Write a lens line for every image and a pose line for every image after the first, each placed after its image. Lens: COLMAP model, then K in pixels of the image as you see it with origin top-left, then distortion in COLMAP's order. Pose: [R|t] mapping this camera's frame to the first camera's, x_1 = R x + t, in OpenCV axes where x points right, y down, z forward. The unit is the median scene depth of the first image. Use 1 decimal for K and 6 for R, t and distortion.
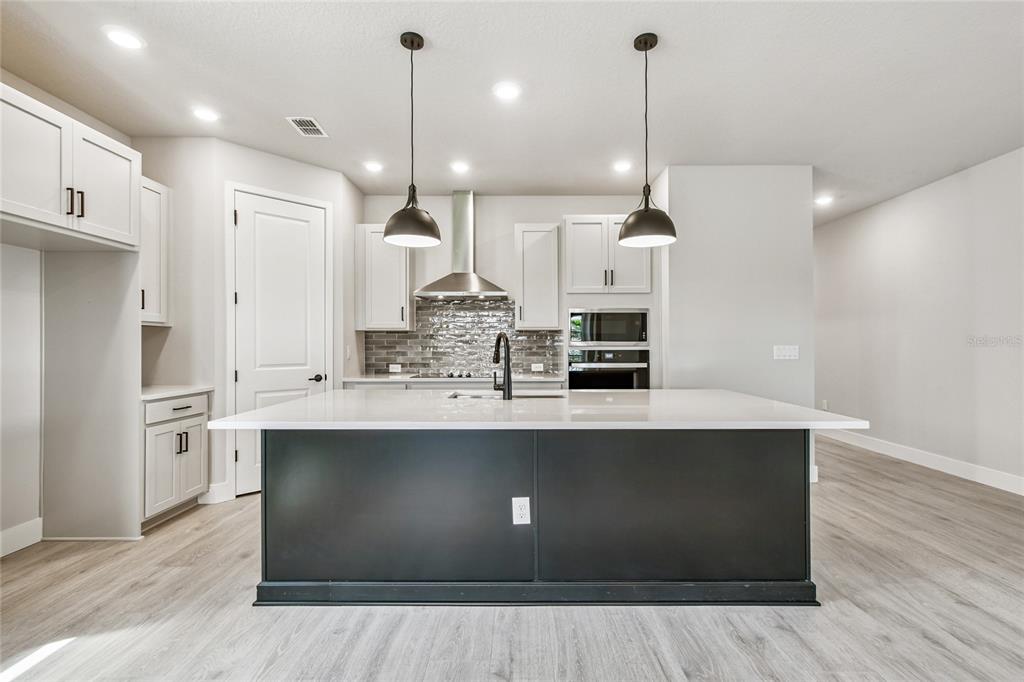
lens RADIAL K [[449.6, 0, 506.7], [0, 449.6, 334.9], [0, 0, 1]] dist [0.002553, -0.000083]
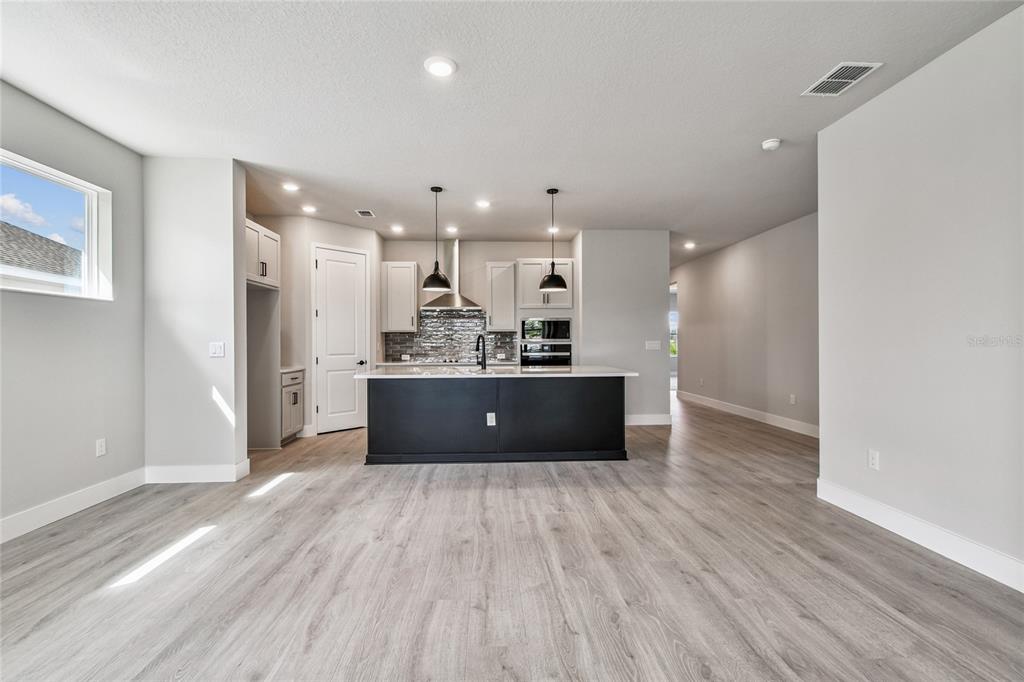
lens RADIAL K [[476.5, 0, 493.4], [0, 476.5, 336.6], [0, 0, 1]] dist [0.000558, -0.000090]
pose [[0.999155, -0.002542, 0.041031, -0.026710], [0.002082, 0.999935, 0.011243, -0.012762], [-0.041057, -0.011148, 0.999095, -0.667738]]
